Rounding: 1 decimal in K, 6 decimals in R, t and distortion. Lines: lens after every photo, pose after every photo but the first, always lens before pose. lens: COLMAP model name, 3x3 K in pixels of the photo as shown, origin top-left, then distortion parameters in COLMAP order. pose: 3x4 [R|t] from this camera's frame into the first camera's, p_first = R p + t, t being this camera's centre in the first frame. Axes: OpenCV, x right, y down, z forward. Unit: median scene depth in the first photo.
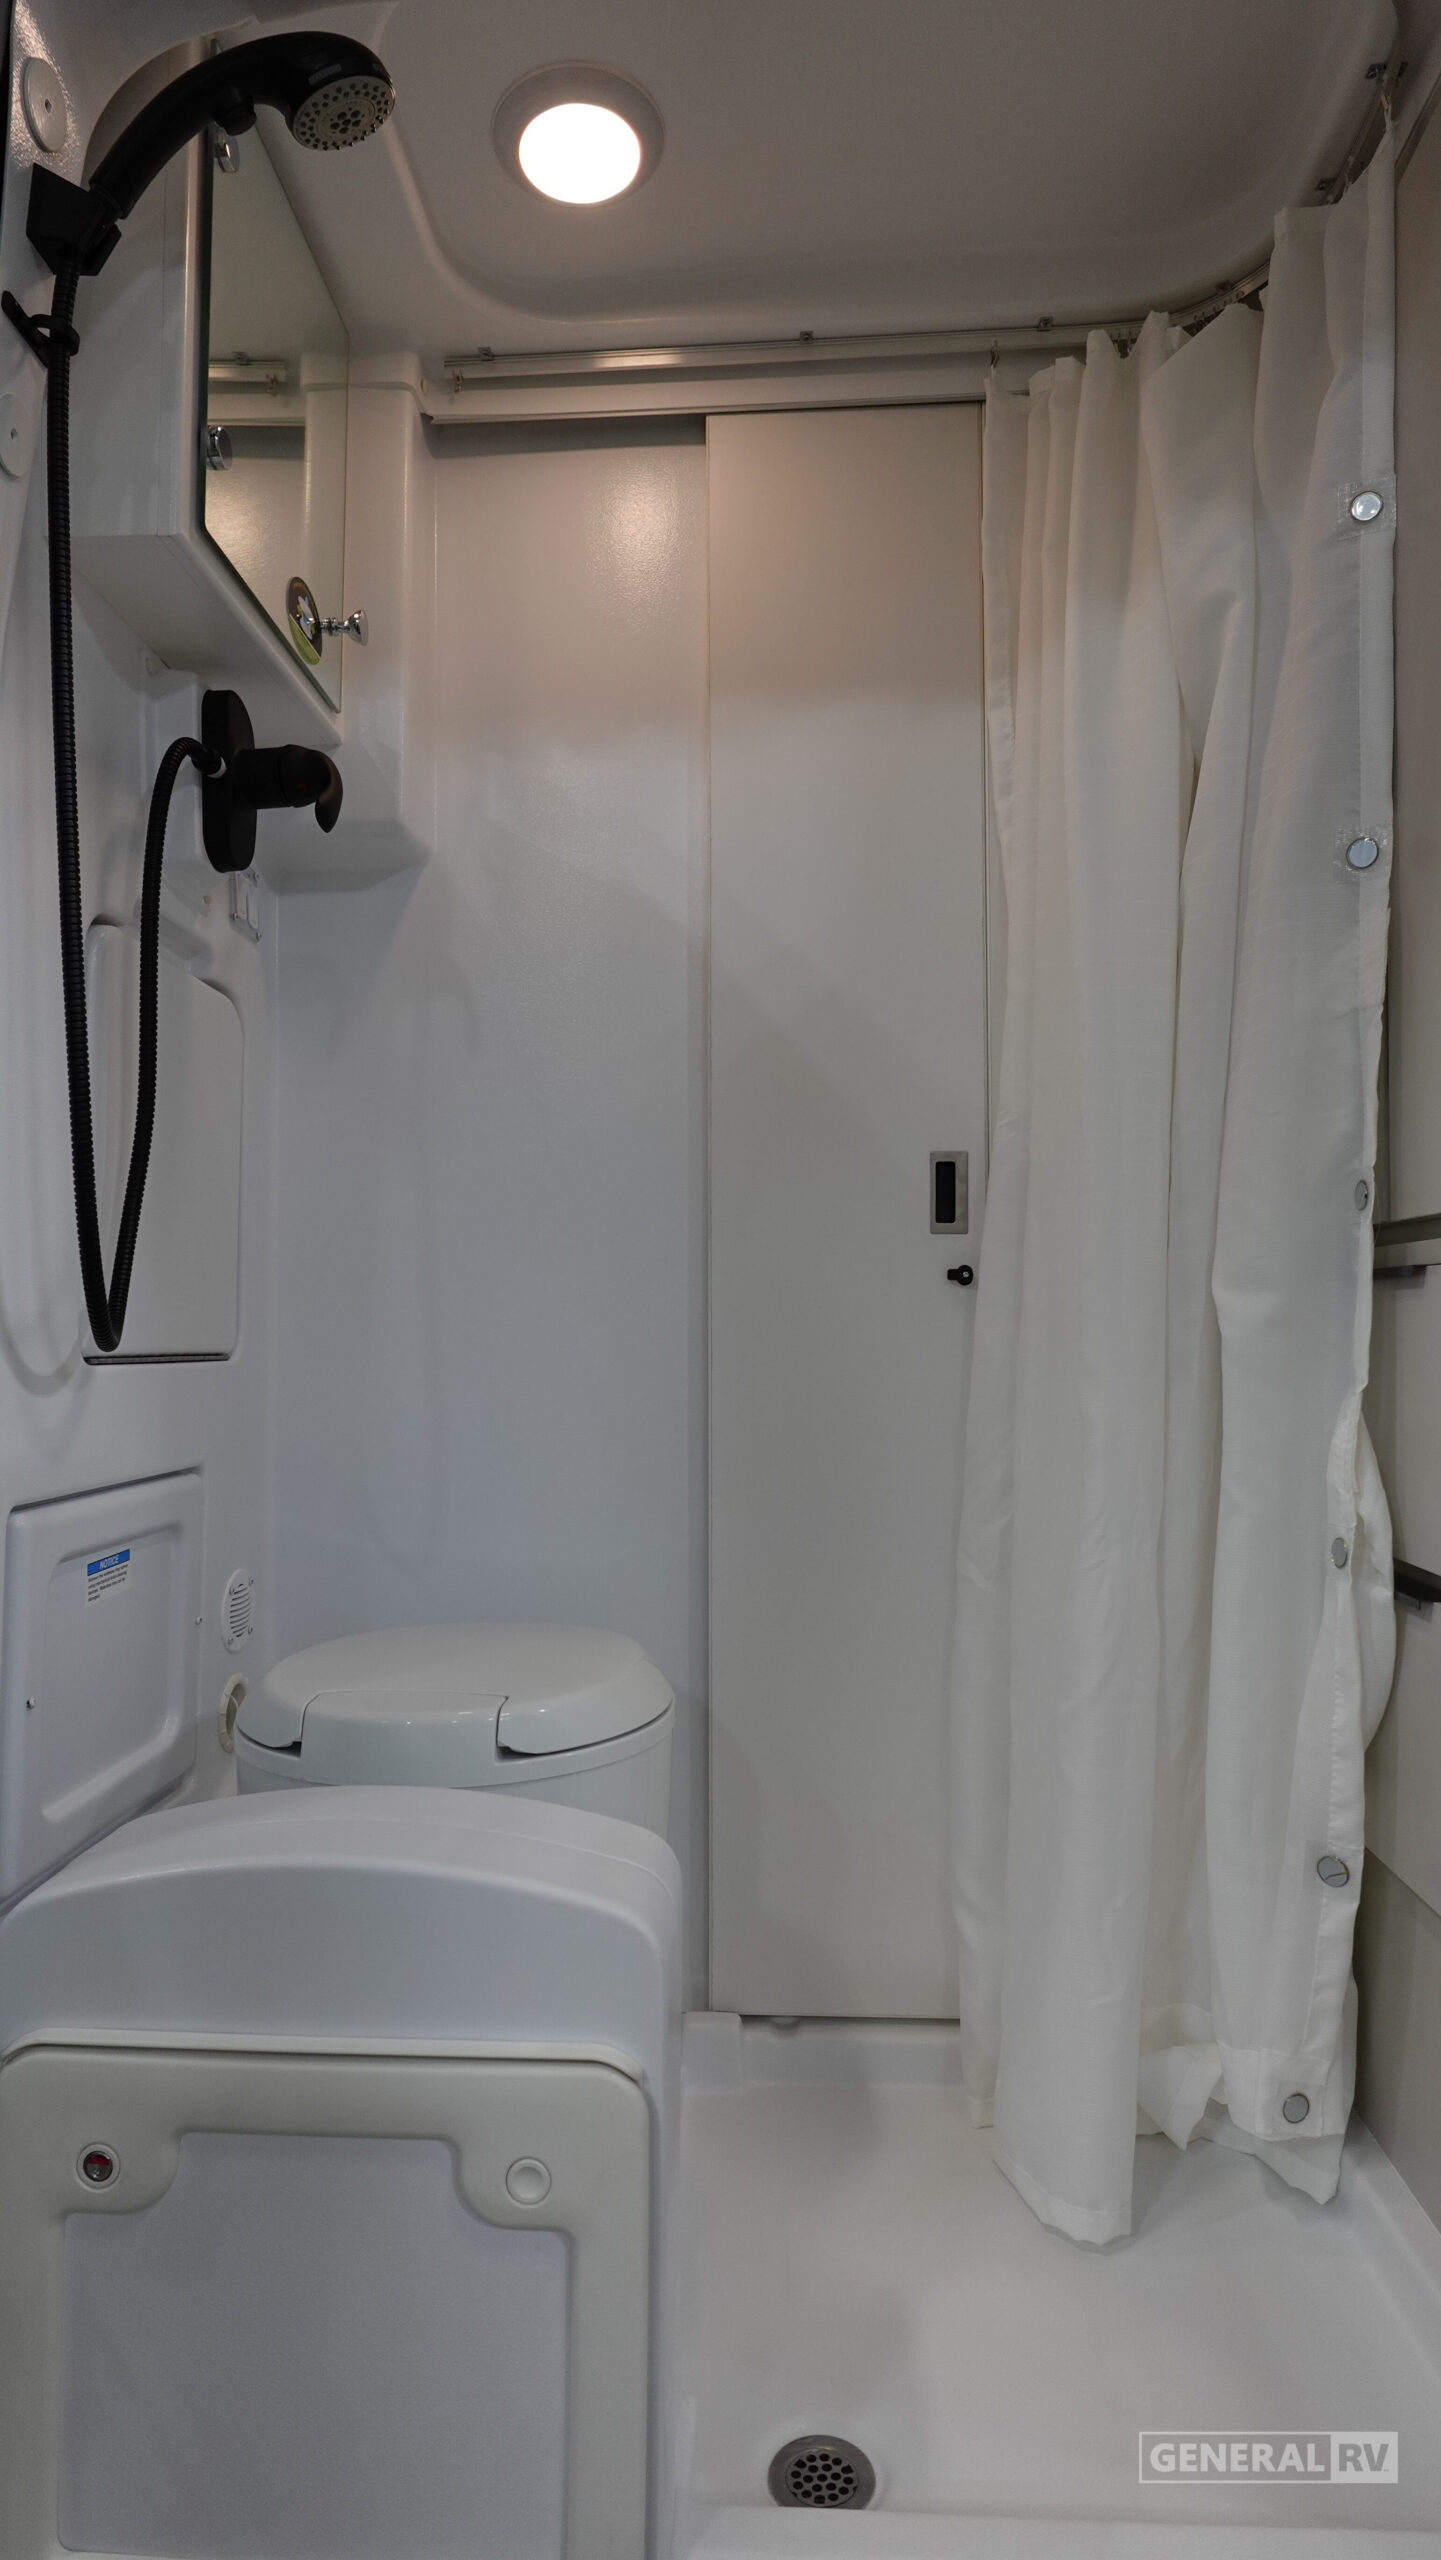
lens RADIAL K [[1436.2, 0, 720.5], [0, 1436.2, 1280.0], [0, 0, 1]] dist [-0.000447, 0.001196]
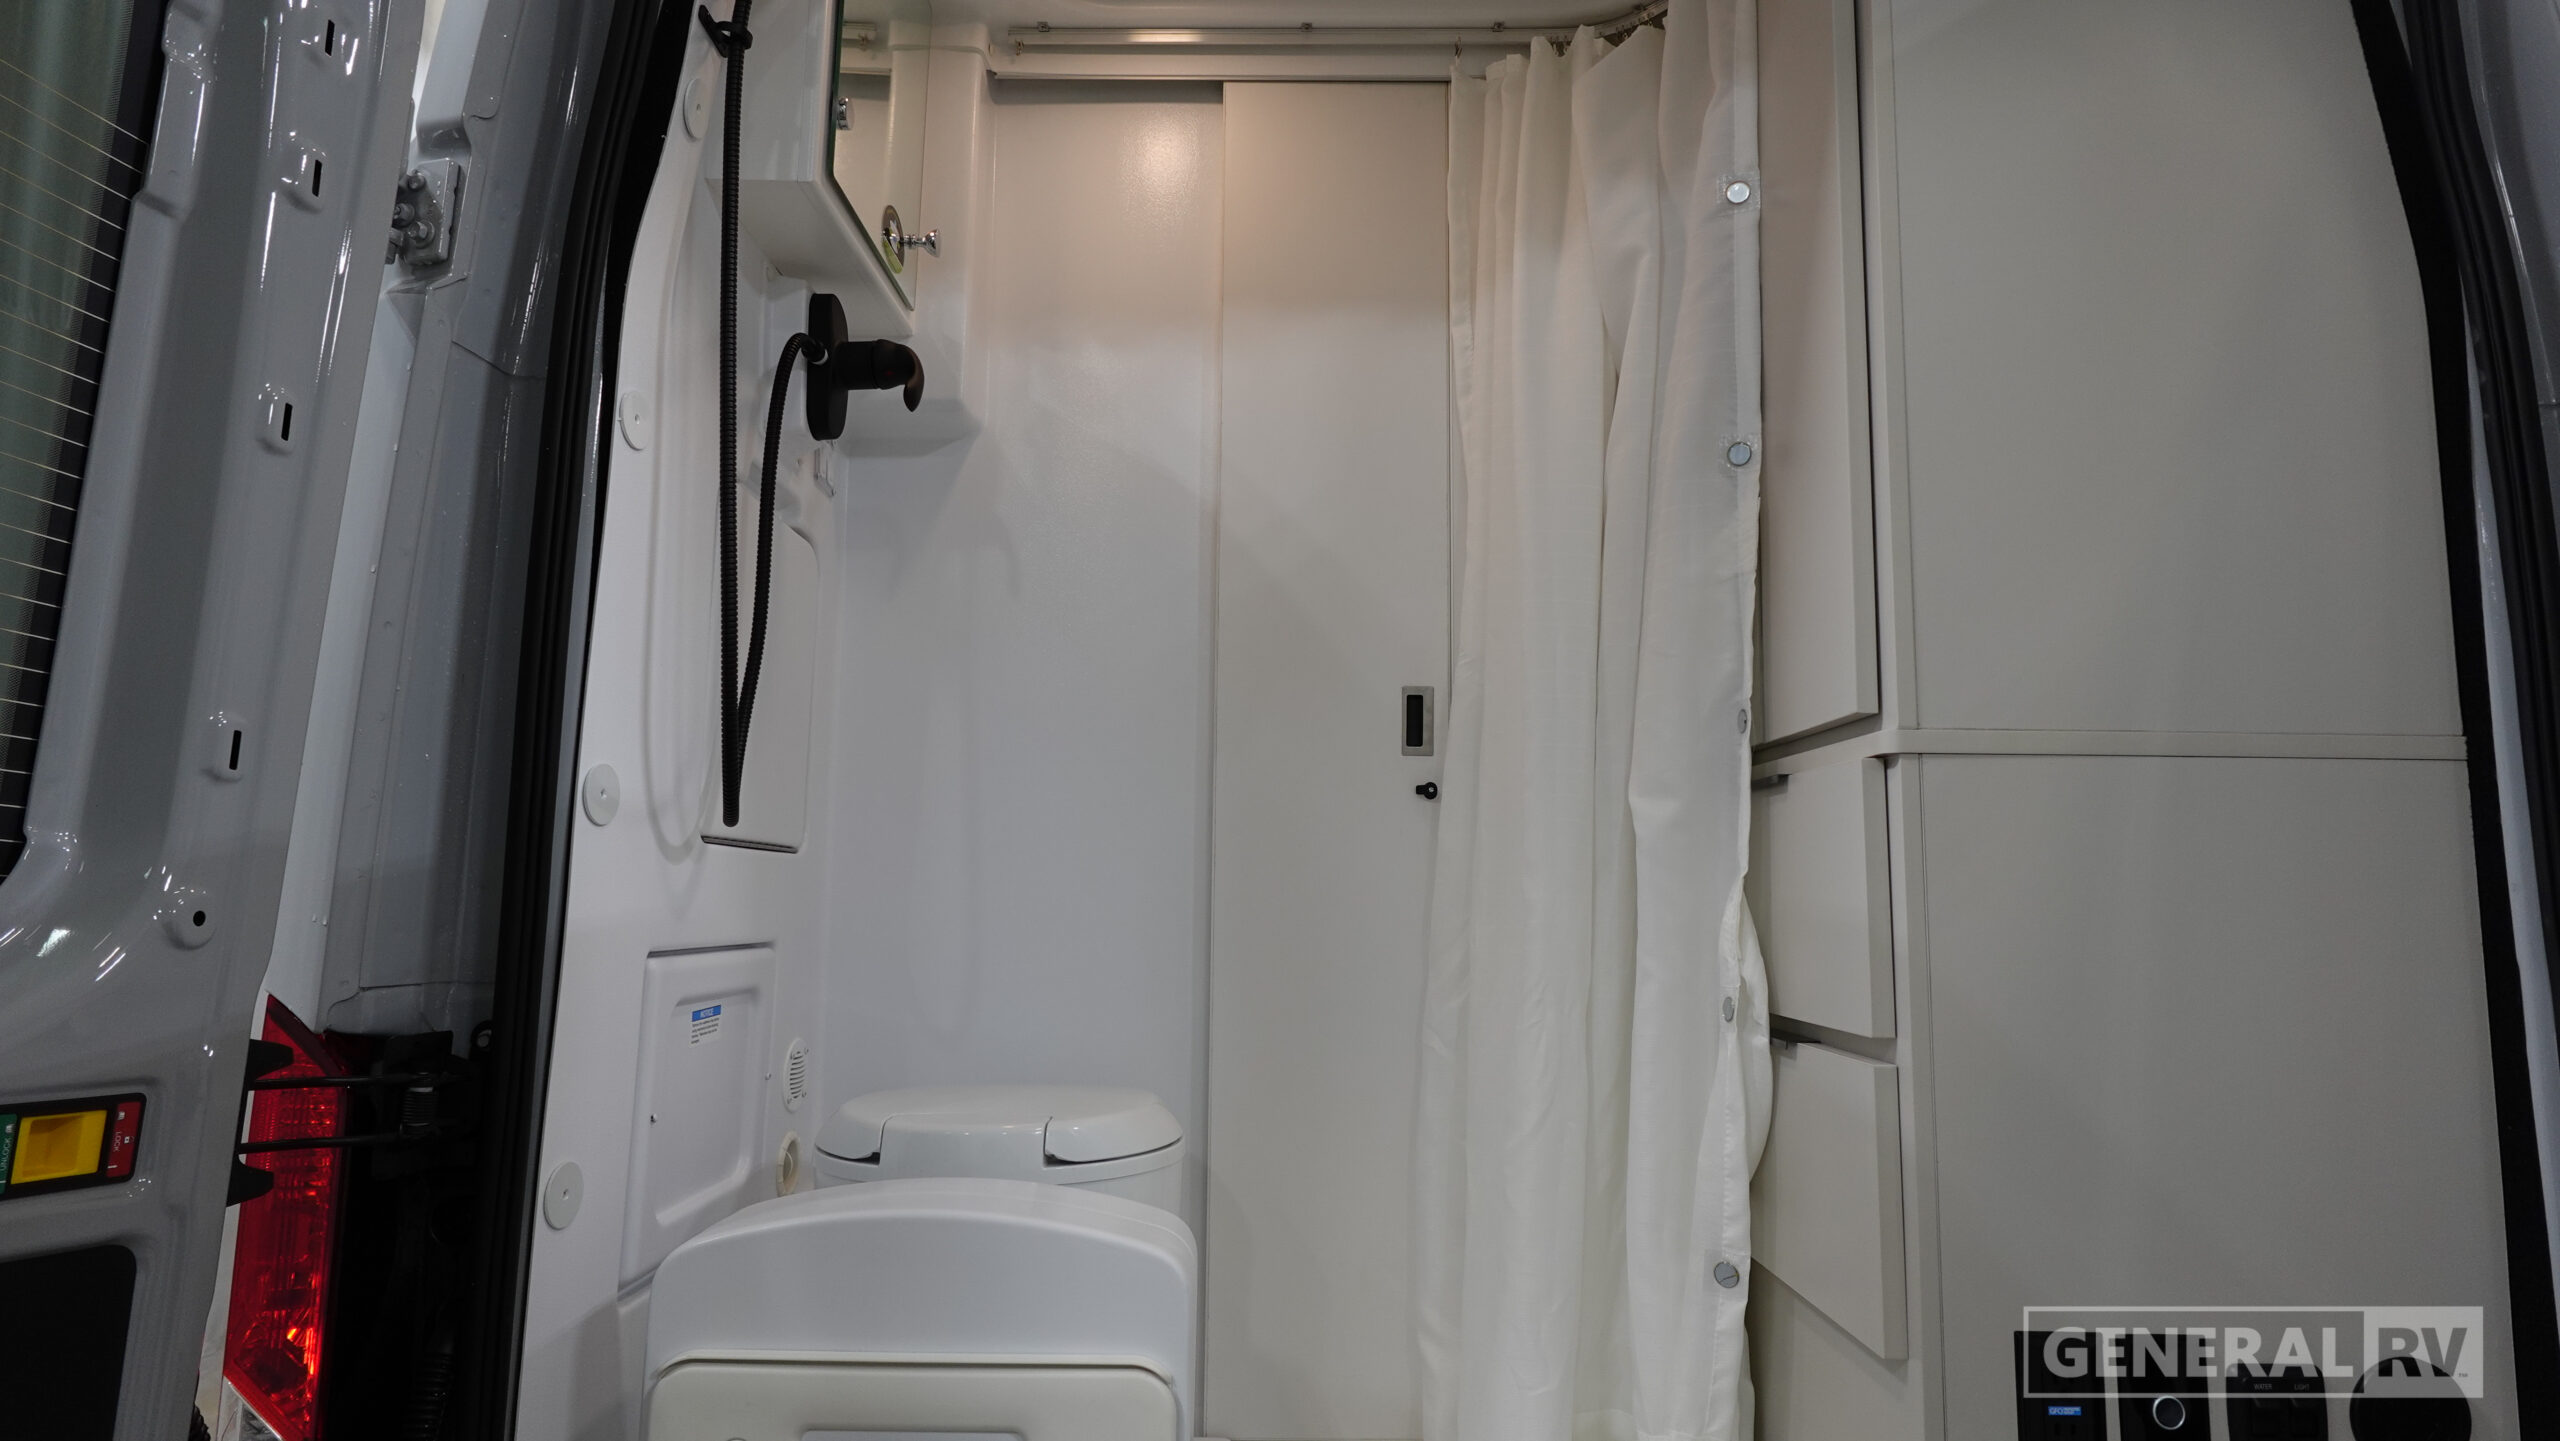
lens RADIAL K [[1436.2, 0, 1280.0], [0, 1436.2, 720.5], [0, 0, 1]] dist [-0.000447, 0.001196]
pose [[0.998224, 0.018404, 0.056663, -0.025727], [-0.013700, 0.996512, -0.082323, 0.044856], [-0.057980, 0.081400, 0.994994, -0.206201]]
